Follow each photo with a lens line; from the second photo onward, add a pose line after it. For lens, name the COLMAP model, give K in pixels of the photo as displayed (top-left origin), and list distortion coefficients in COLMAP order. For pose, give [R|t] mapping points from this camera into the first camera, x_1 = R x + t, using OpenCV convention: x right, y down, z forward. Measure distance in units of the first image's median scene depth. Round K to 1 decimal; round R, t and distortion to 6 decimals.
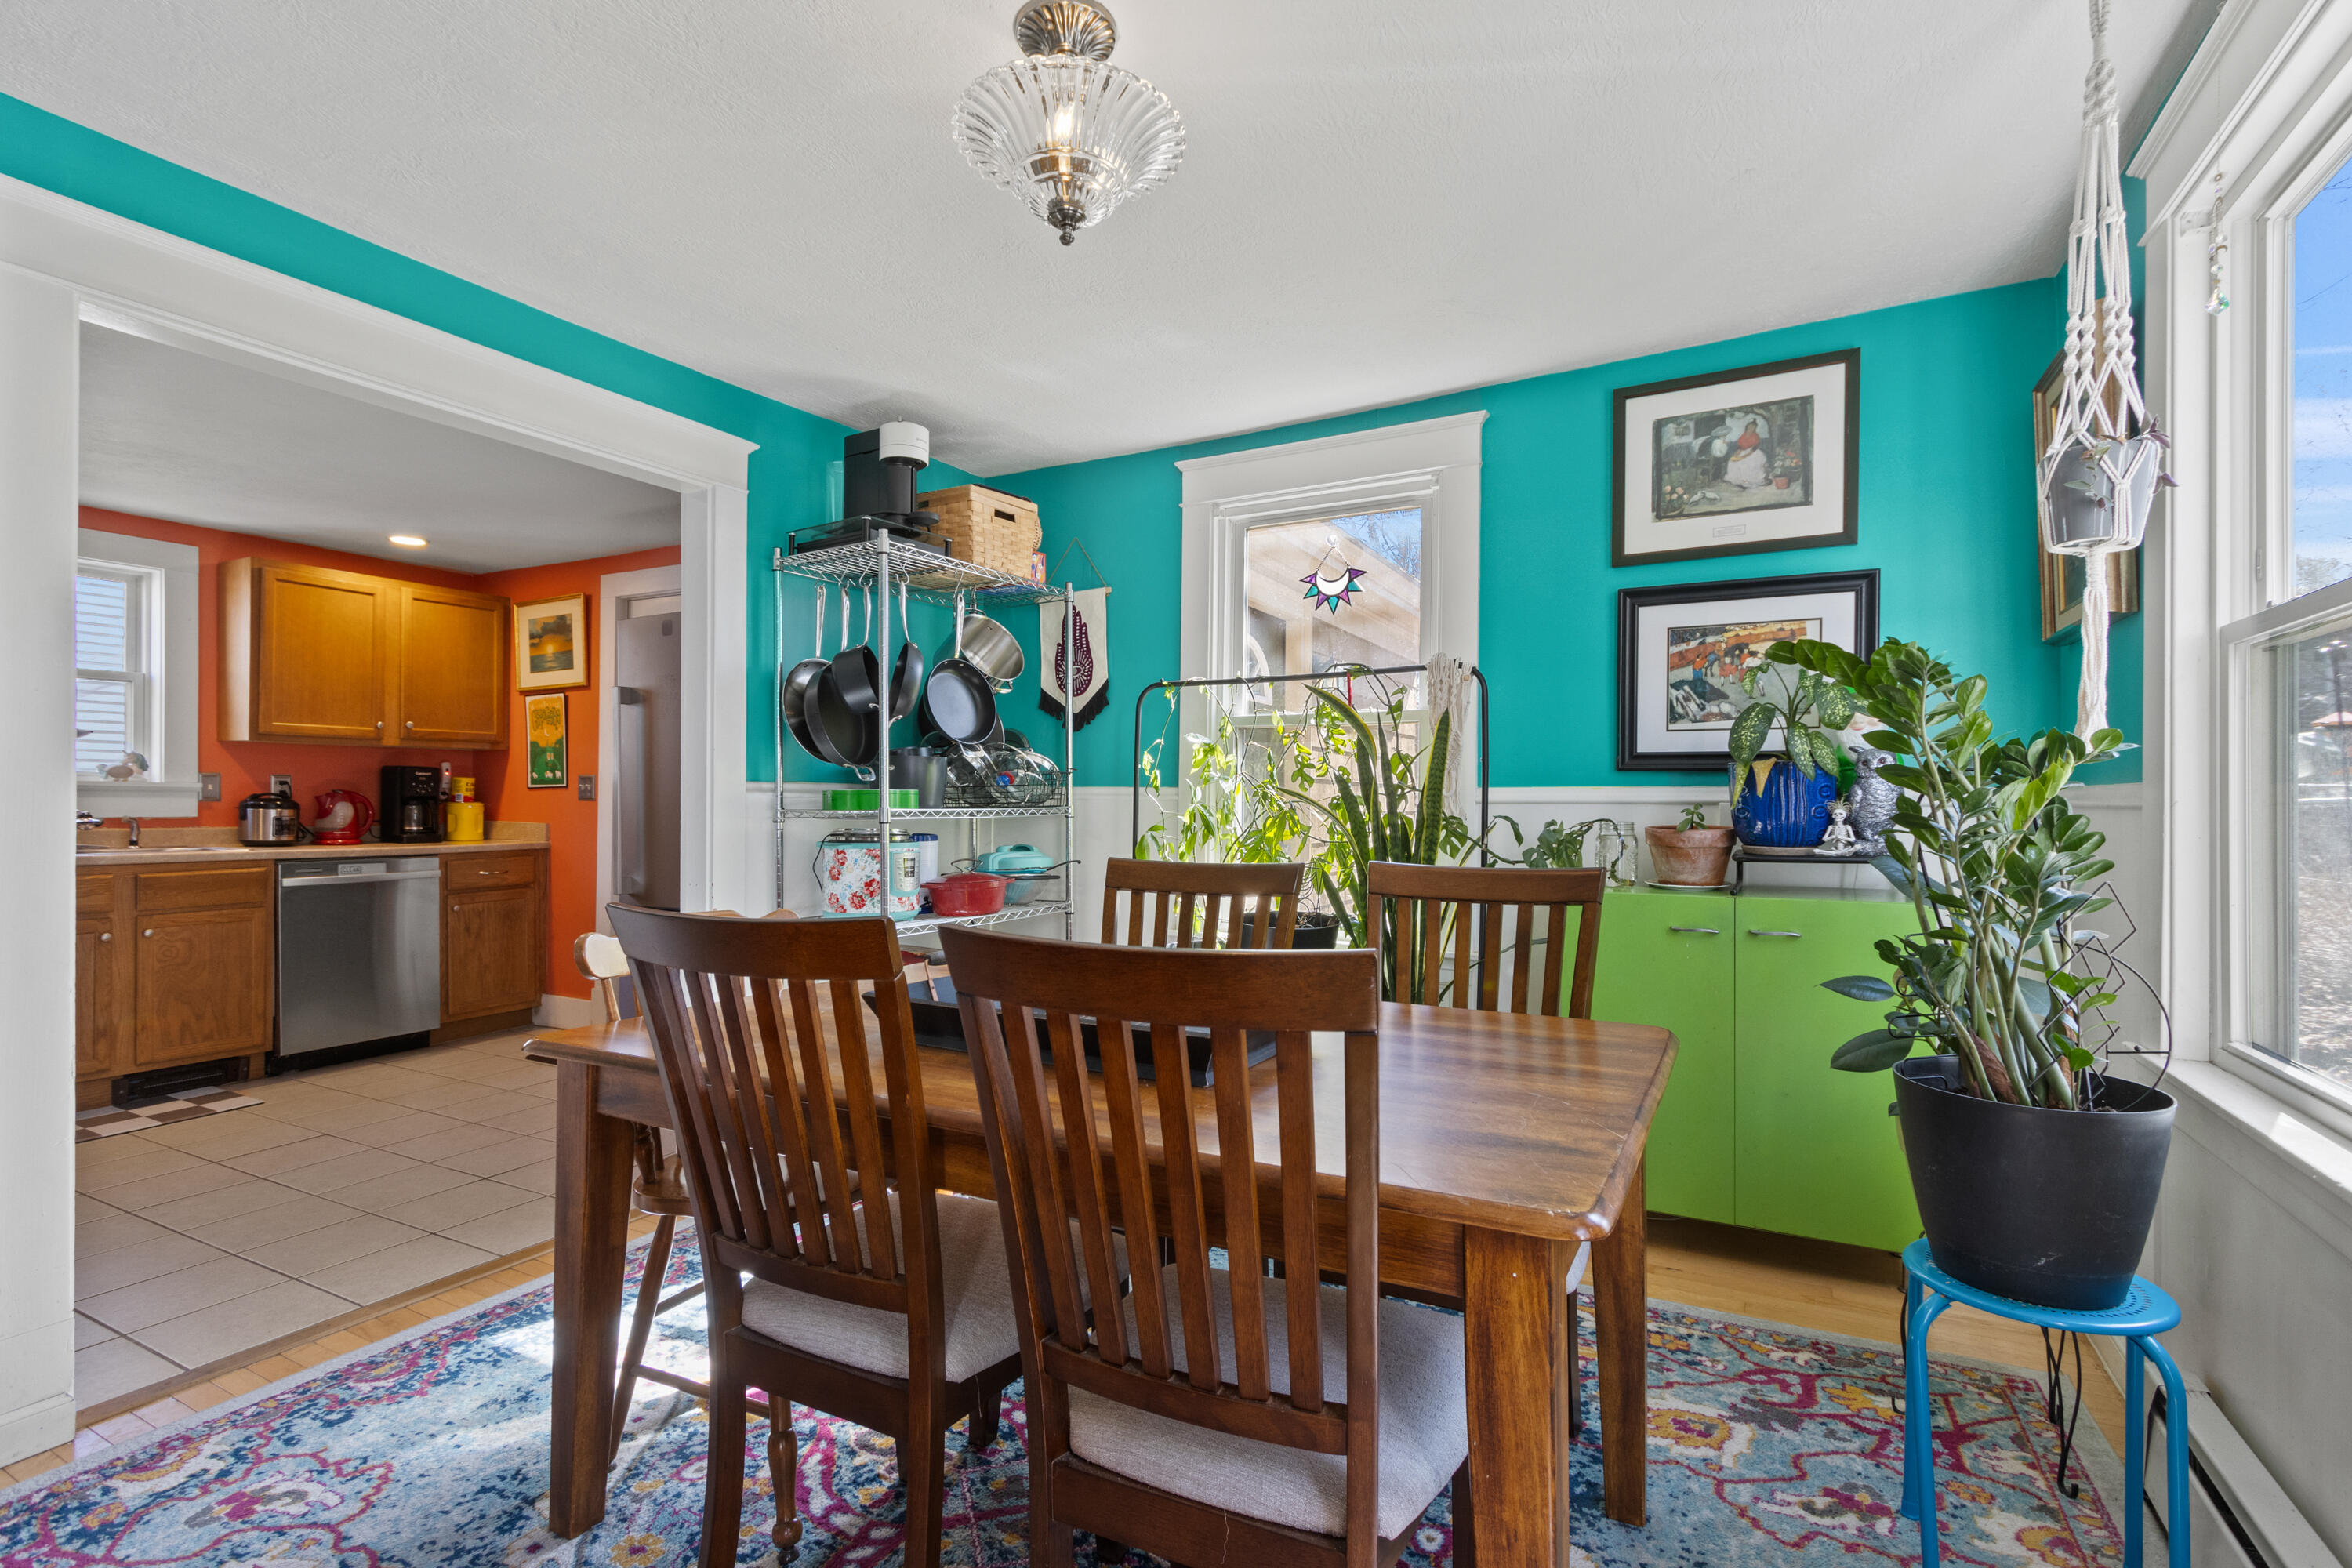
lens RADIAL K [[1089.6, 0, 1177.4], [0, 1089.6, 795.5], [0, 0, 1]] dist [0.010249, 0.000281]
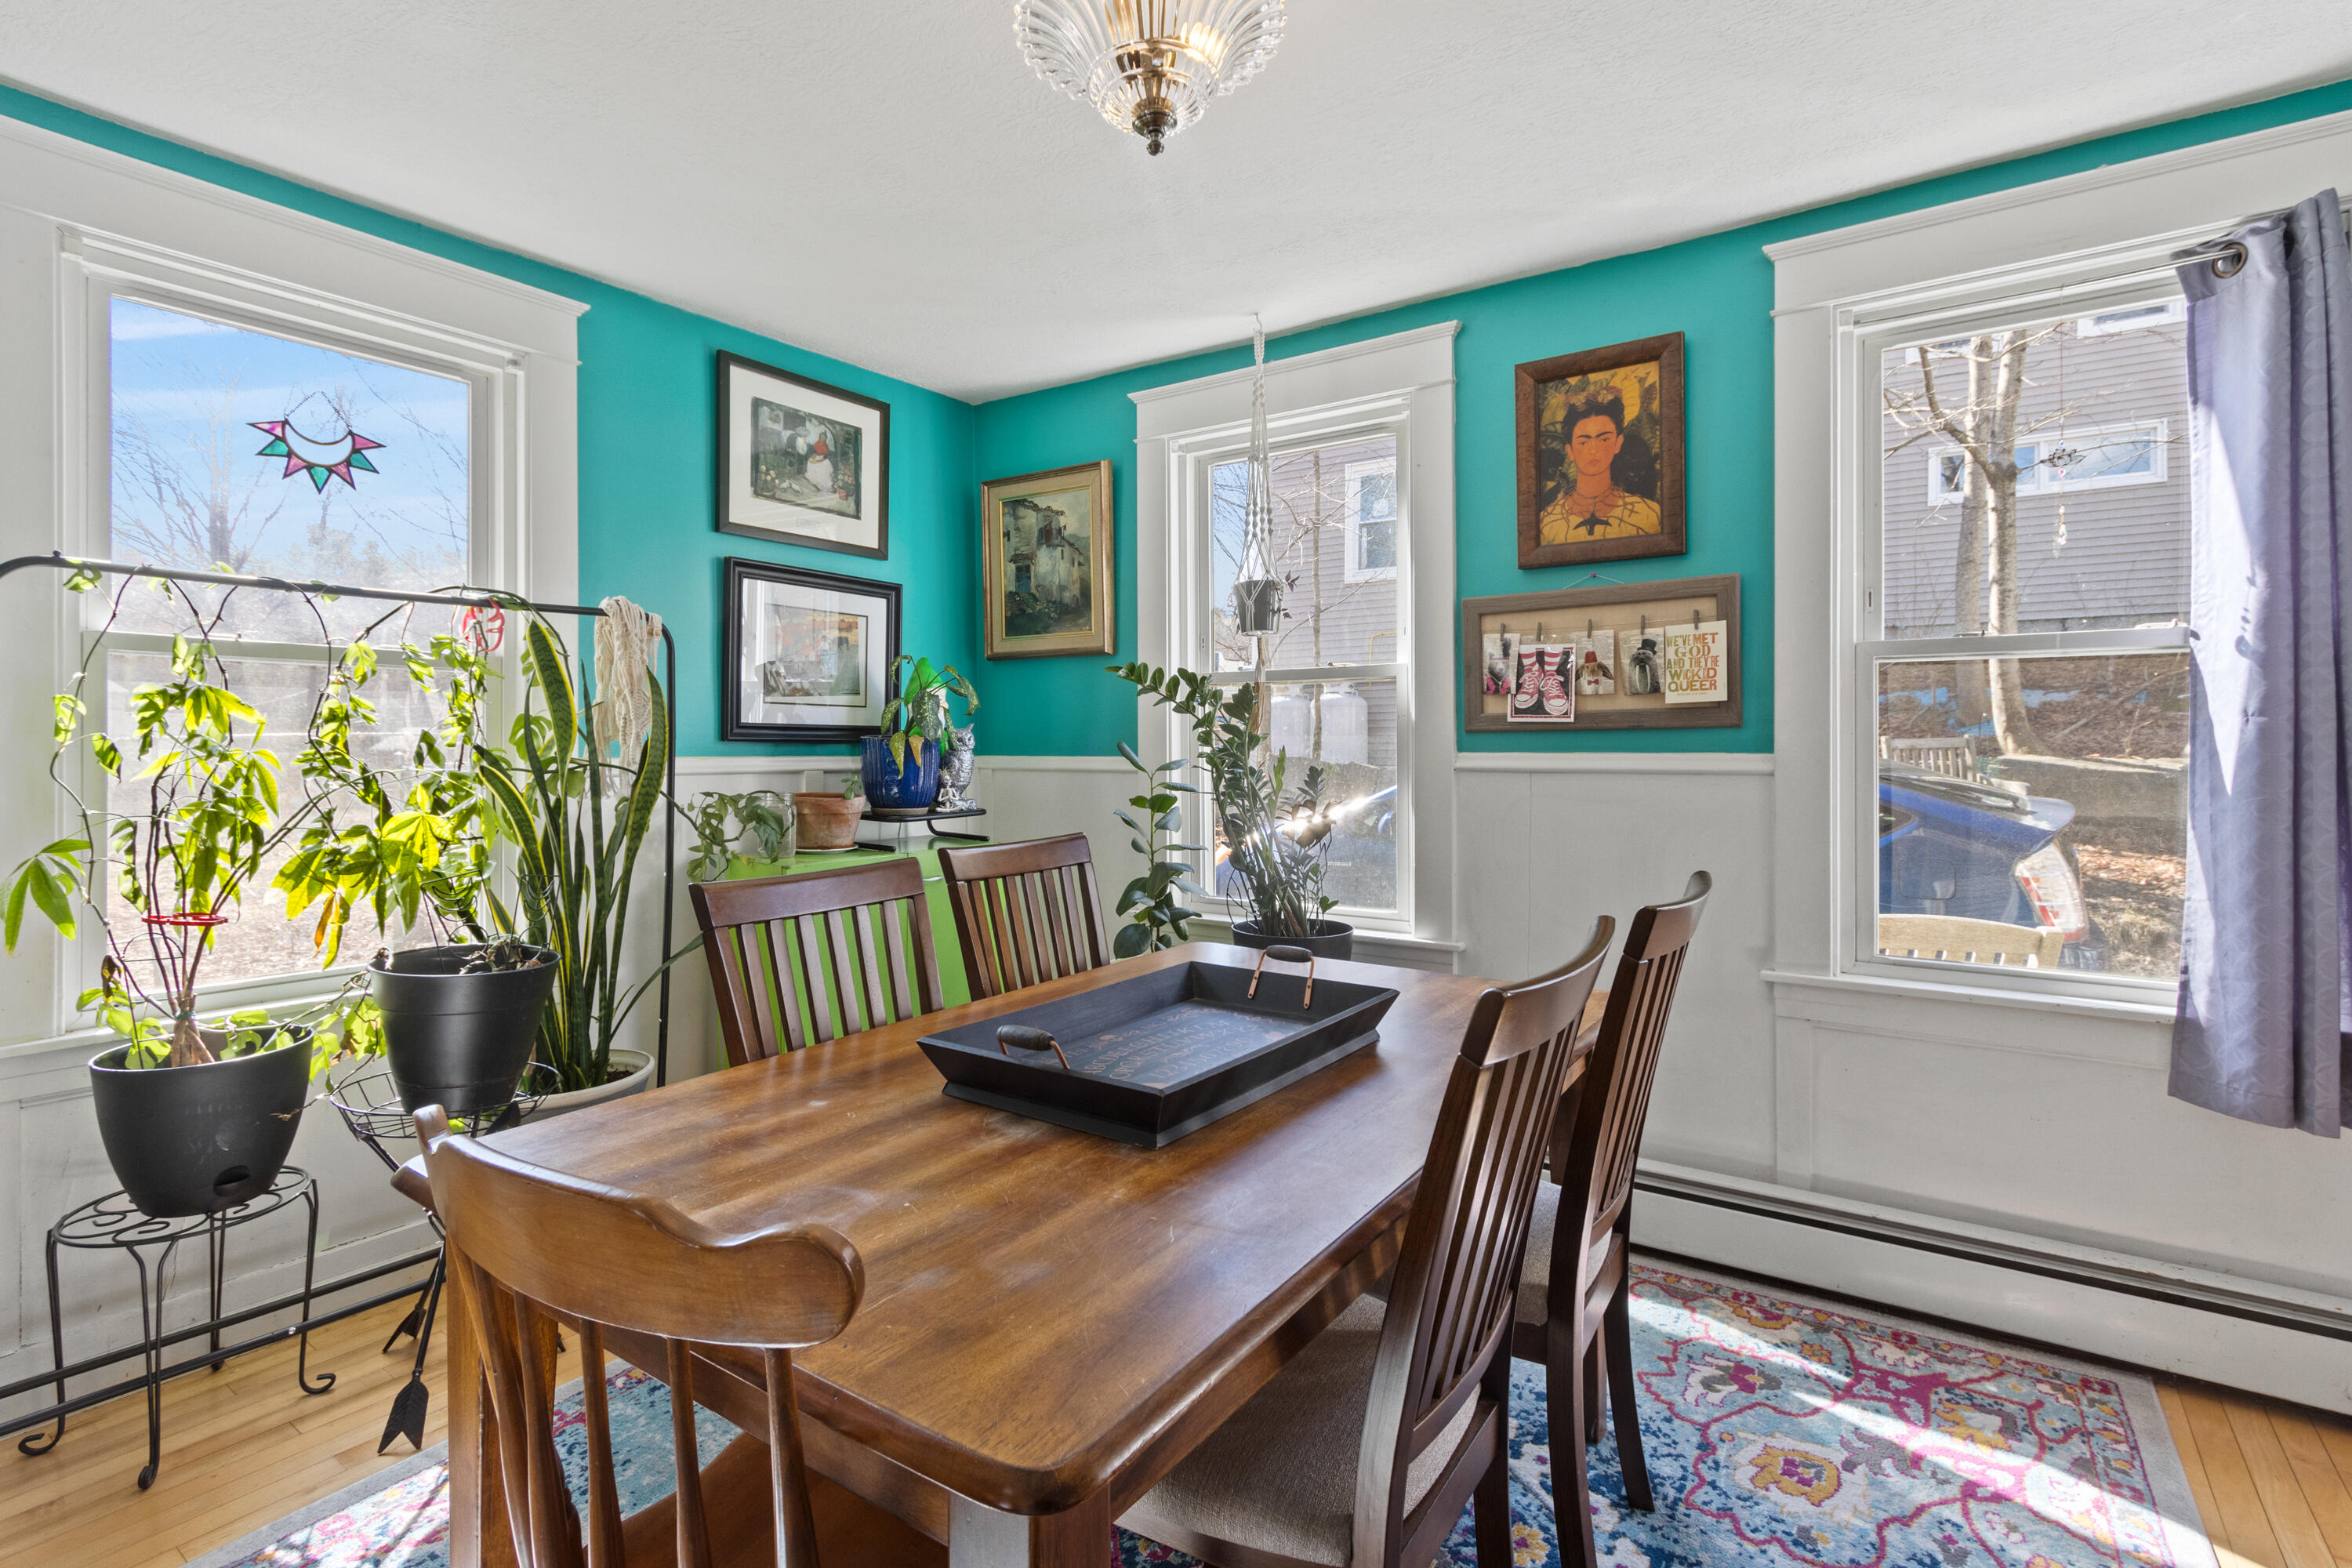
lens RADIAL K [[1095.2, 0, 1180.5], [0, 1095.2, 745.8], [0, 0, 1]] dist [0.003370, 0.000007]
pose [[0.110708, -0.000311, 0.993853, -0.559879], [-0.003567, 0.999993, 0.000711, -0.021726], [-0.993847, -0.003624, 0.110707, 0.514523]]
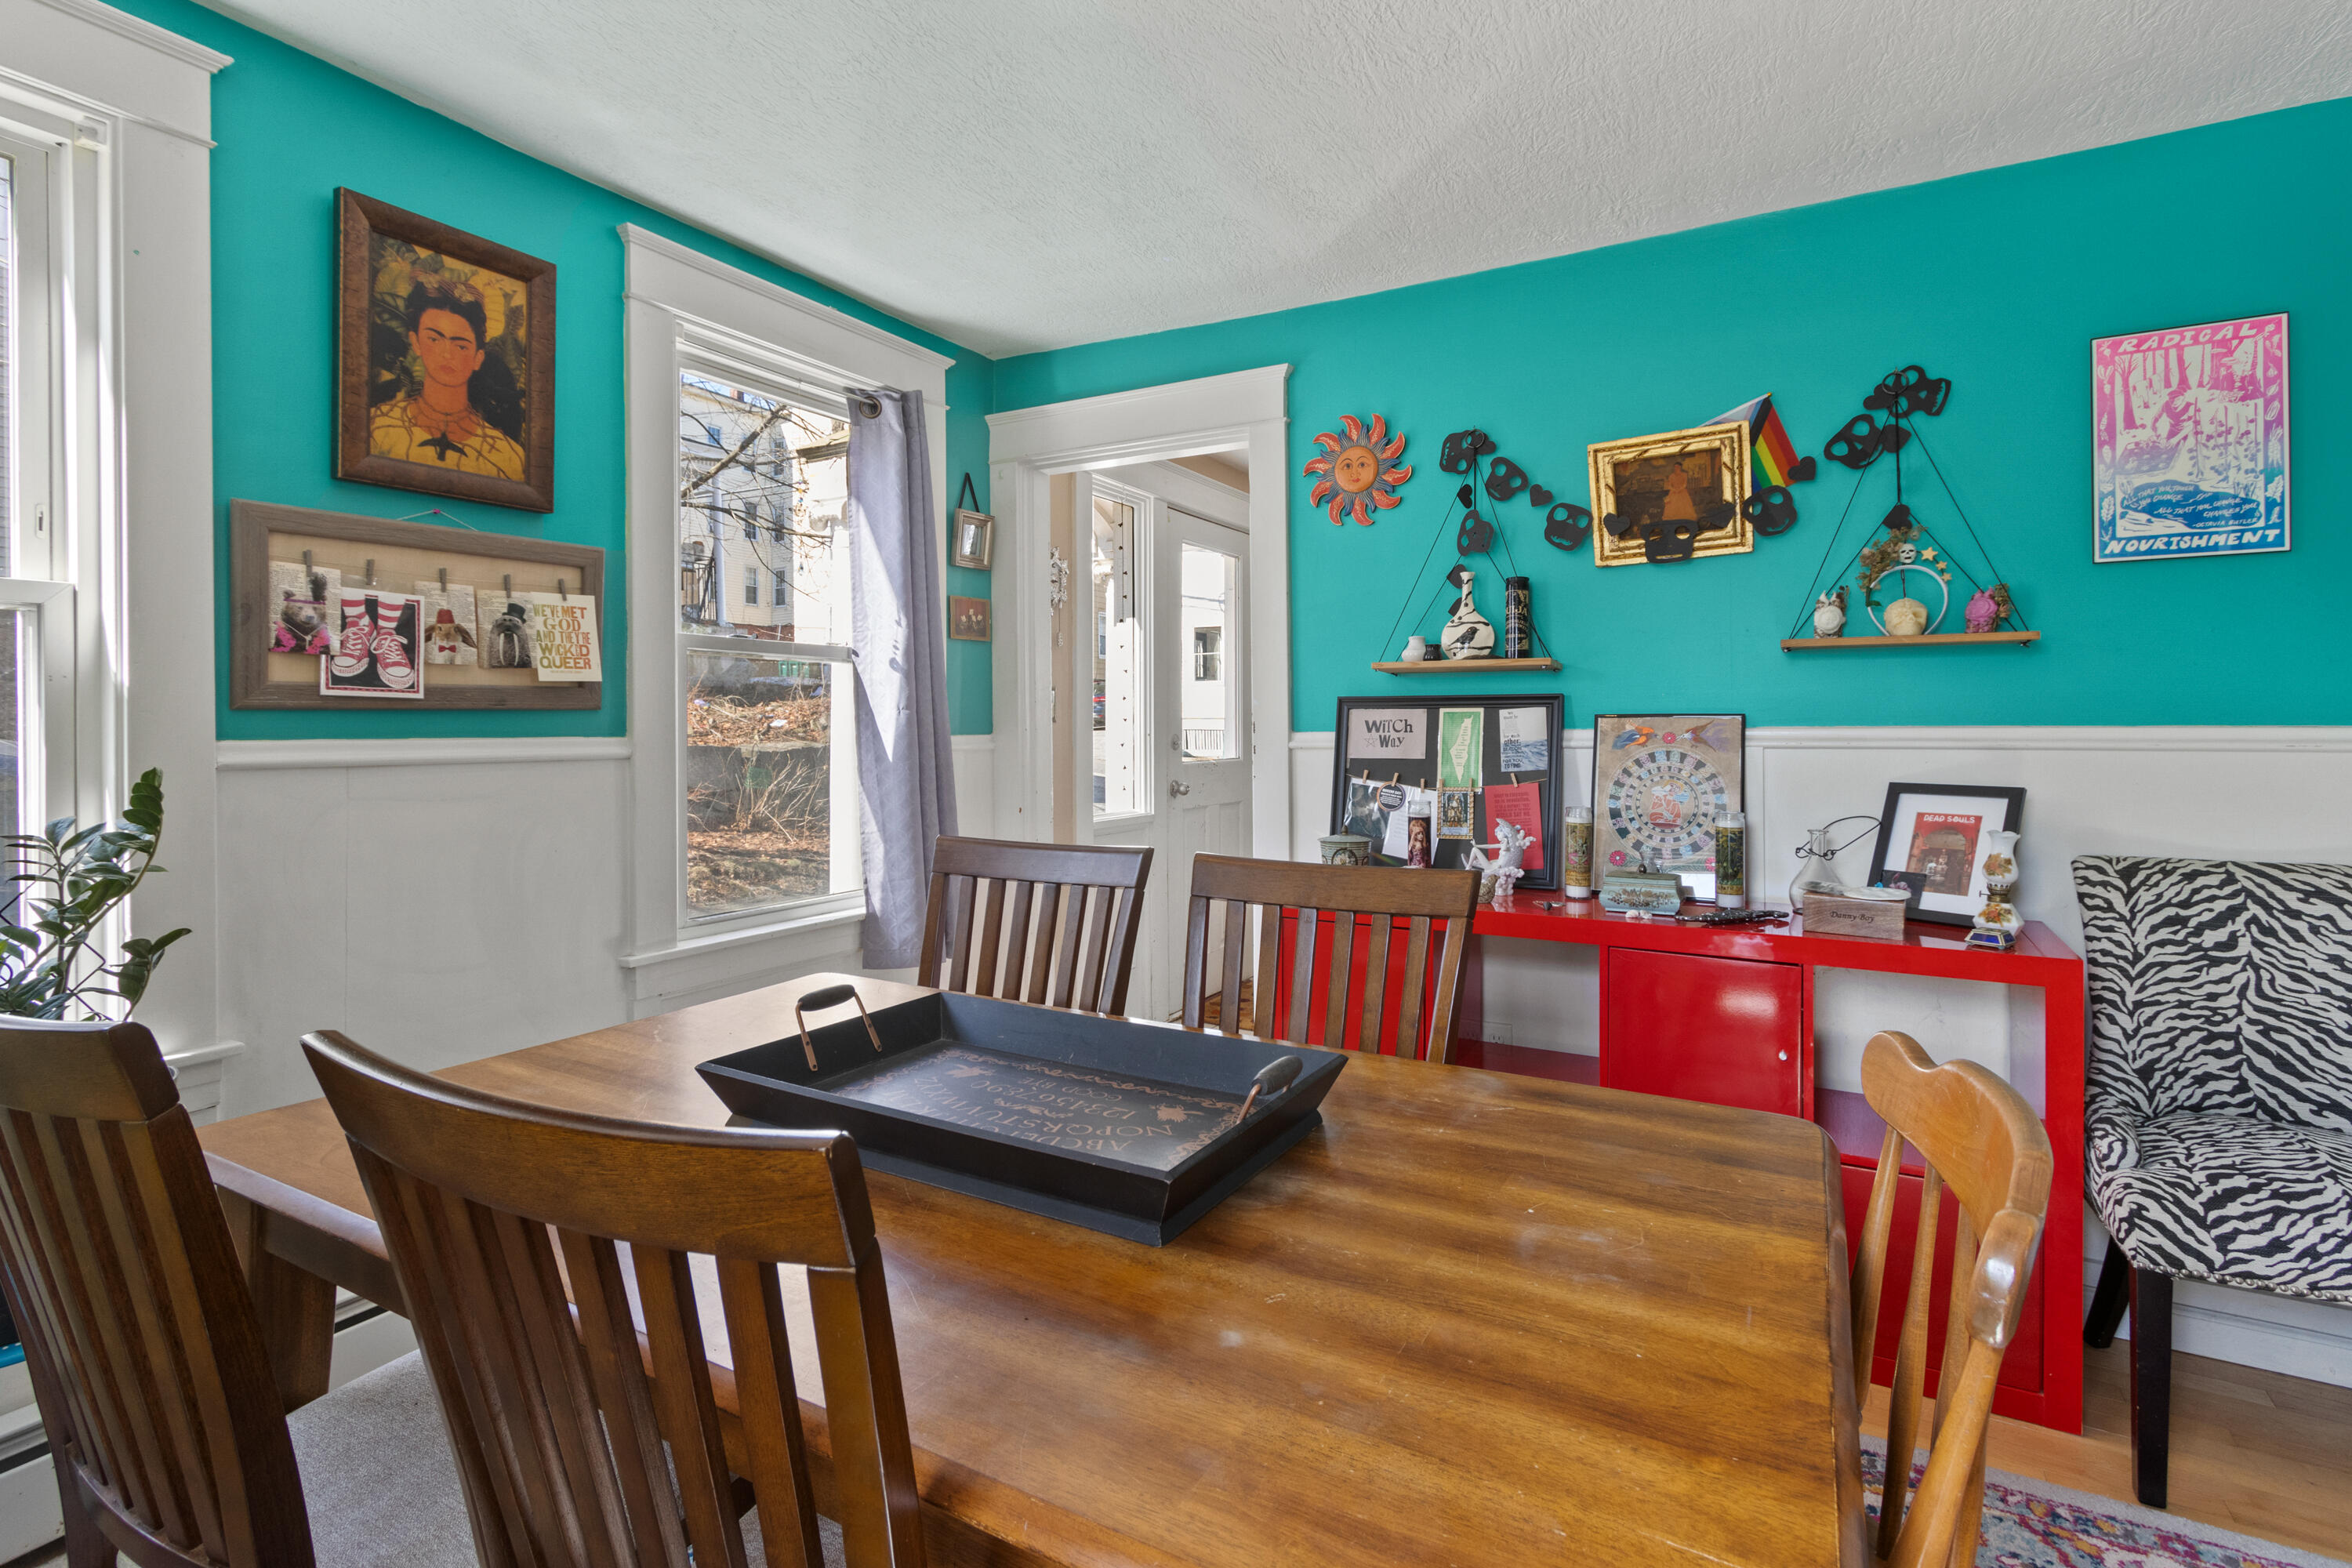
lens RADIAL K [[1108.6, 0, 1178.6], [0, 1108.6, 730.9], [0, 0, 1]] dist [-0.000587, 0.000096]
pose [[-0.999661, 0.004935, 0.025553, -0.110032], [0.004871, 0.999985, -0.002553, -0.017282], [-0.025566, -0.002428, -0.999670, 0.989453]]
